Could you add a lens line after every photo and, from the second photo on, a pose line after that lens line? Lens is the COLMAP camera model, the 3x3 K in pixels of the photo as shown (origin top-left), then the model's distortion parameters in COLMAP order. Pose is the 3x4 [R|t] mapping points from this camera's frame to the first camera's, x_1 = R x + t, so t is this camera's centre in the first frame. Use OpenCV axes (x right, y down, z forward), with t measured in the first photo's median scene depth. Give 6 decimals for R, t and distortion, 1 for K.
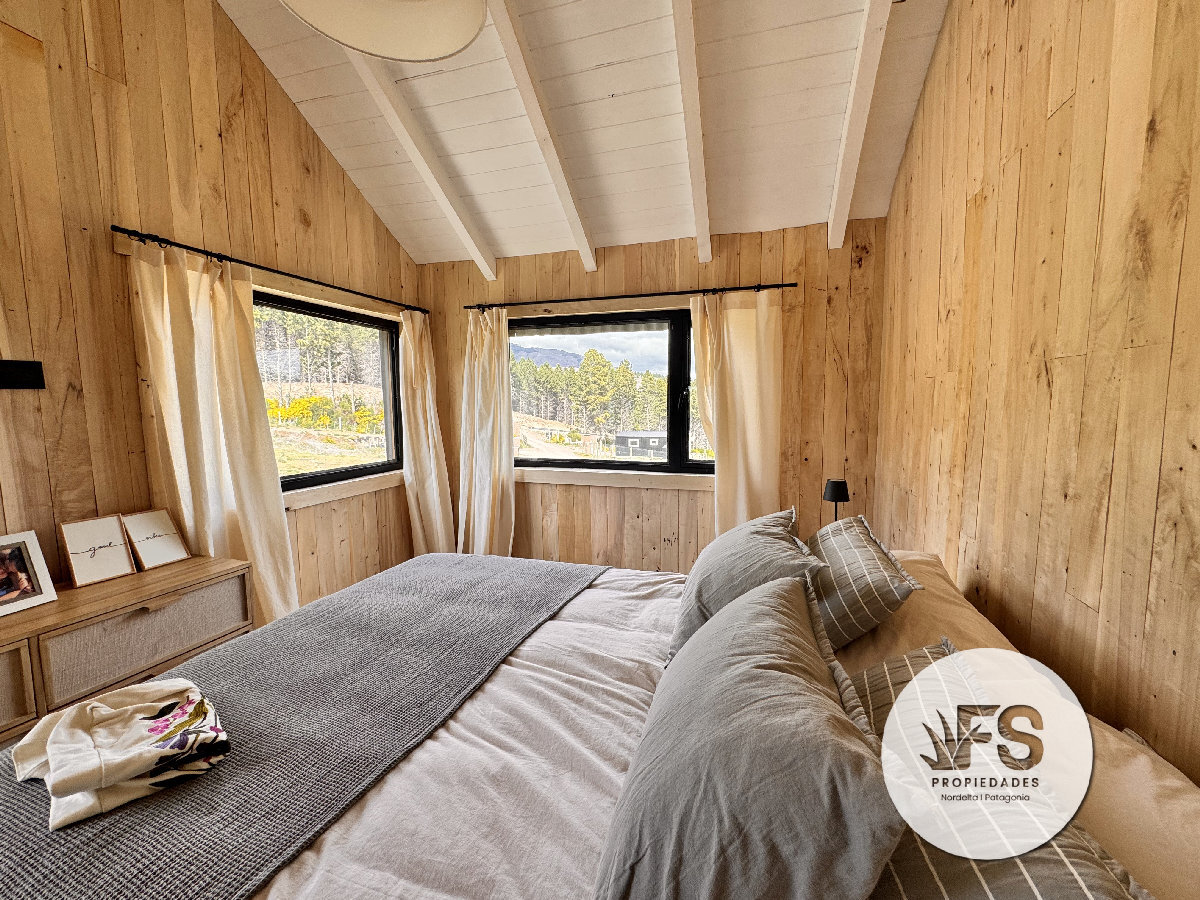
lens RADIAL K [[496.6, 0, 601.6], [0, 496.6, 450.6], [0, 0, 1]] dist [0.001459, -0.000085]
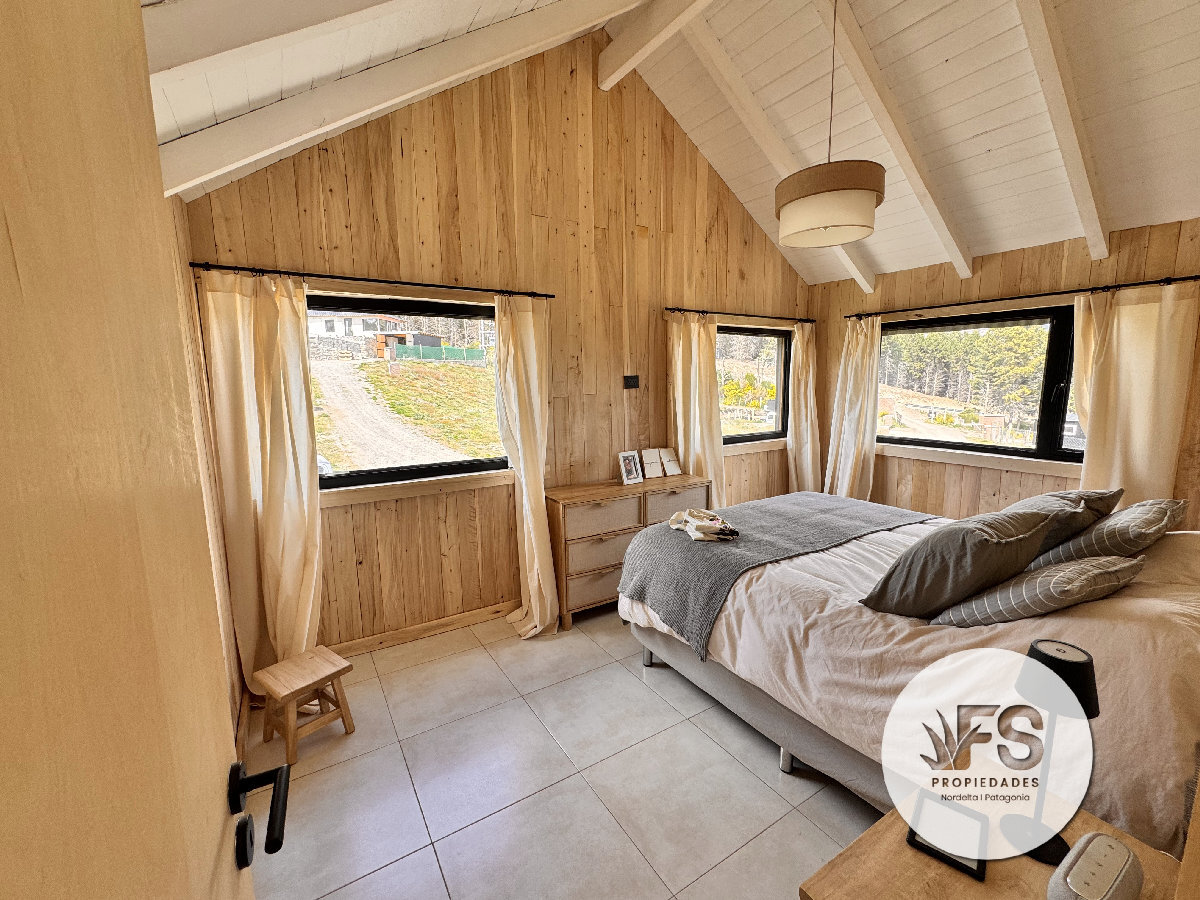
lens RADIAL K [[496.6, 0, 601.6], [0, 496.6, 450.6], [0, 0, 1]] dist [0.001459, -0.000085]
pose [[0.768236, 0.088954, -0.633957, 0.098793], [-0.054995, 0.995808, 0.073084, 0.000250], [0.637801, -0.021281, 0.769907, -0.452612]]
